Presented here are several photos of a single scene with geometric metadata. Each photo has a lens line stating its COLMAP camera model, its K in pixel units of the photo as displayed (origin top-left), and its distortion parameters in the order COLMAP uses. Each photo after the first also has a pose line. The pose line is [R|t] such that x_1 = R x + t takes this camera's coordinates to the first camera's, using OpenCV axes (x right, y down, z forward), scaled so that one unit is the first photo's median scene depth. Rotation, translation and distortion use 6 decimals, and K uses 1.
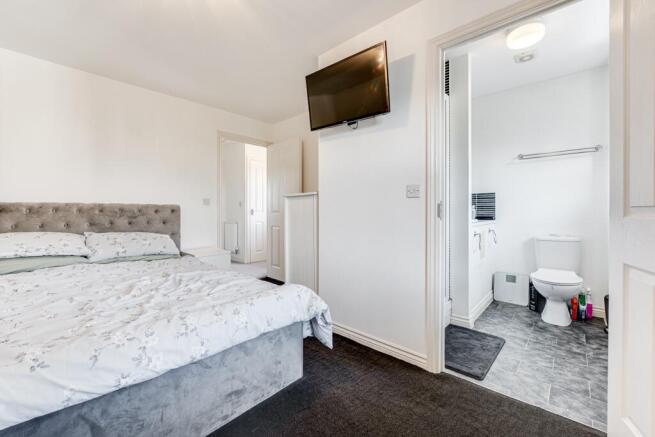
lens RADIAL K [[271.6, 0, 335.8], [0, 271.6, 216.4], [0, 0, 1]] dist [-0.016309, 0.000064]
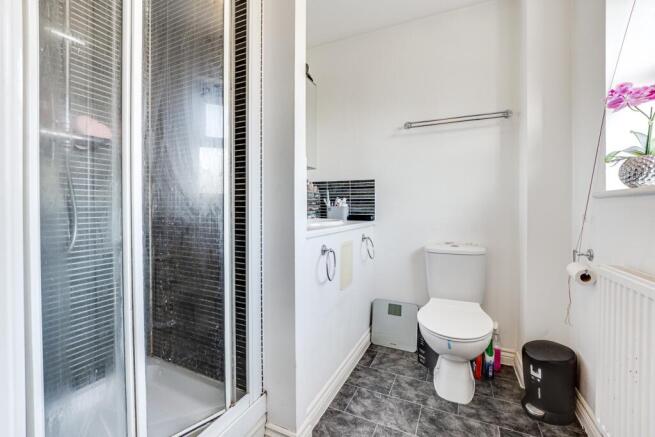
lens RADIAL K [[271.6, 0, 335.8], [0, 271.6, 216.4], [0, 0, 1]] dist [-0.016309, 0.000064]
pose [[0.958116, -0.005388, 0.286329, 0.341298], [0.002190, 0.999932, 0.011488, -0.005194], [-0.286371, -0.010379, 0.958063, 0.430810]]
